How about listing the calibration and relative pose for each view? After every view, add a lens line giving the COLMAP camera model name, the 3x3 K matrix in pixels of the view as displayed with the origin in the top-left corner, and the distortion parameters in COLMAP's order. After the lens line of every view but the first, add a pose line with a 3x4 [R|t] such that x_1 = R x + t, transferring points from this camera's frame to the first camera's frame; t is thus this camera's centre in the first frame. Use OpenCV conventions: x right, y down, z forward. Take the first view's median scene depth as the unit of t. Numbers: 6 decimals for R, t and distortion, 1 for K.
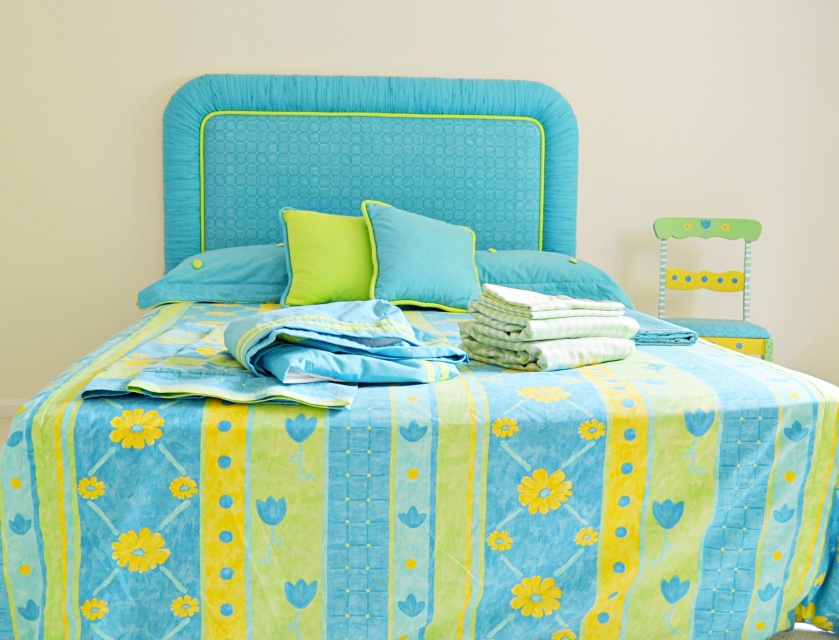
lens RADIAL K [[970.5, 0, 413.9], [0, 970.5, 321.4], [0, 0, 1]] dist [-0.085042, 0.000000]
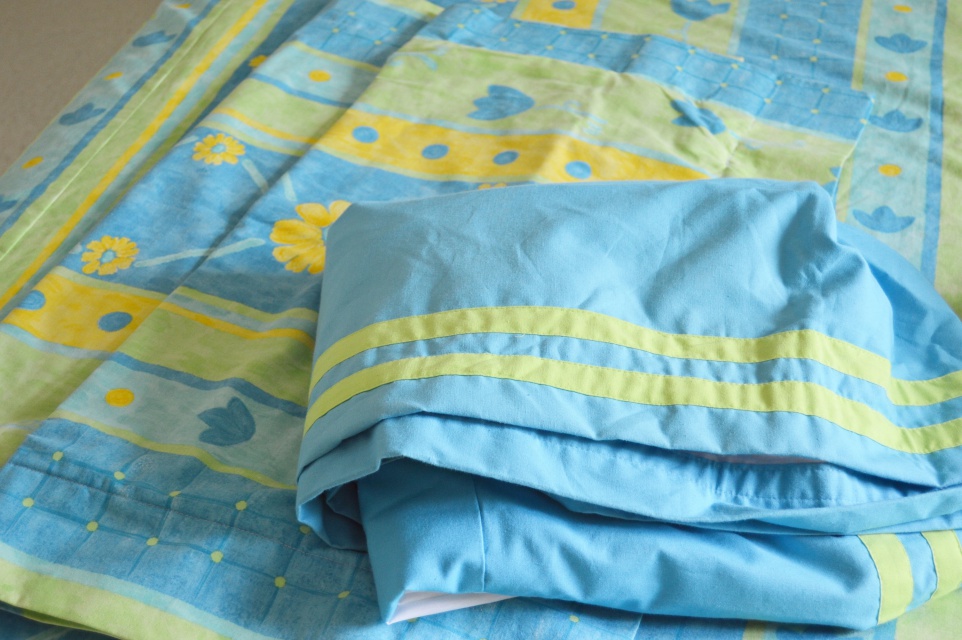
lens RADIAL K [[1710.0, 0, 485.5], [0, 1710.0, 320.2], [0, 0, 1]] dist [-0.043668, 0.000000]
pose [[0.941983, 0.189926, -0.276762, 0.028276], [-0.039317, 0.881280, 0.470955, -0.276463], [0.333351, -0.432750, 0.837618, 0.577318]]
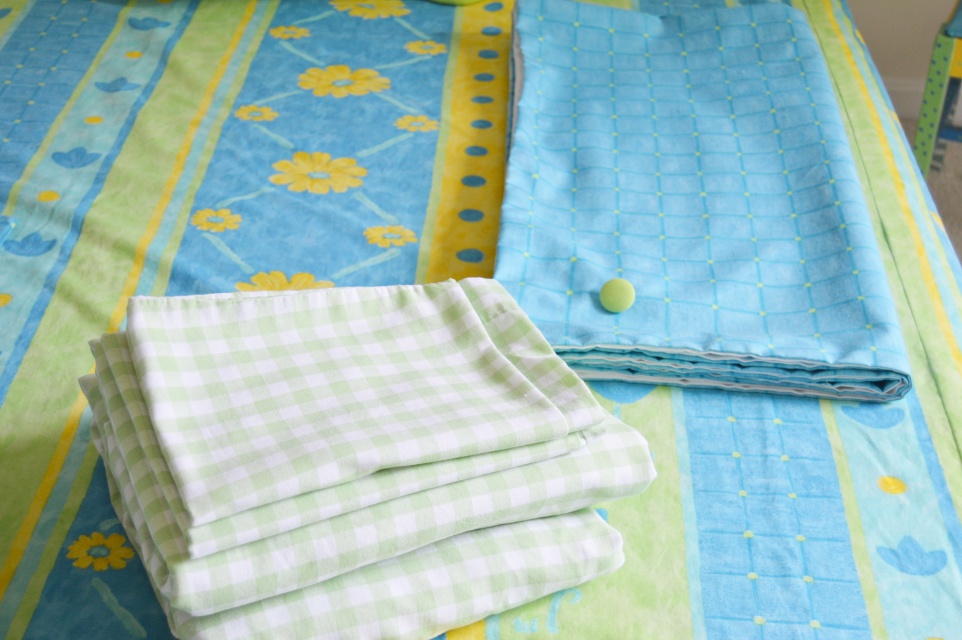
lens RADIAL K [[1478.0, 0, 485.4], [0, 1478.0, 323.0], [0, 0, 1]] dist [-0.026029, 0.000000]
pose [[0.989403, 0.095142, -0.109678, 0.276265], [-0.032493, 0.881321, 0.471399, -0.296368], [0.141511, -0.462840, 0.875073, 0.756708]]
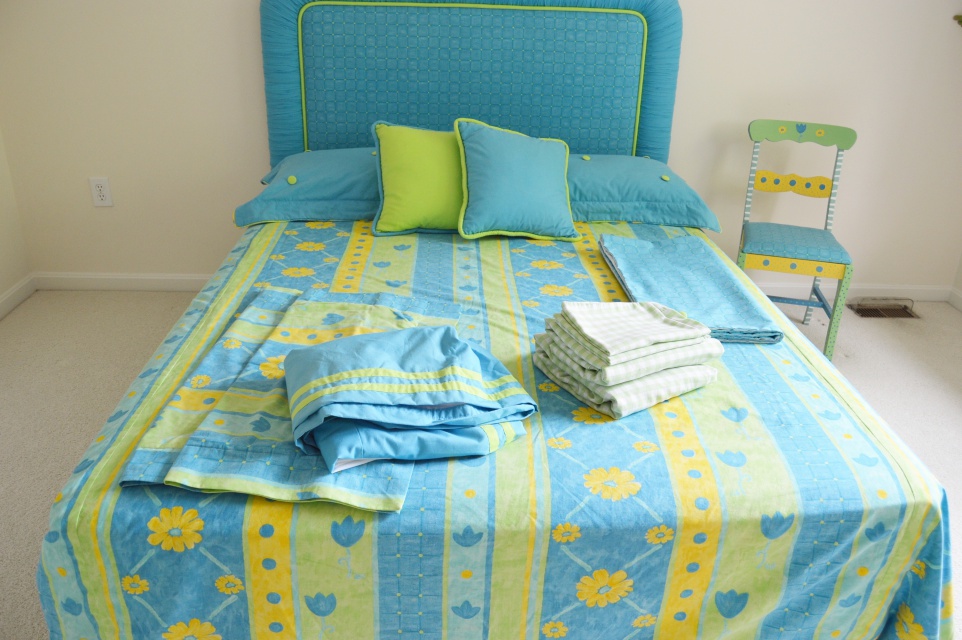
lens RADIAL K [[784.8, 0, 492.9], [0, 784.8, 319.9], [0, 0, 1]] dist [-0.085719, 0.026773]
pose [[0.998492, 0.039593, -0.038037, 0.041980], [-0.026464, 0.954066, 0.298425, -0.298255], [0.048105, -0.296968, 0.953675, 0.326796]]
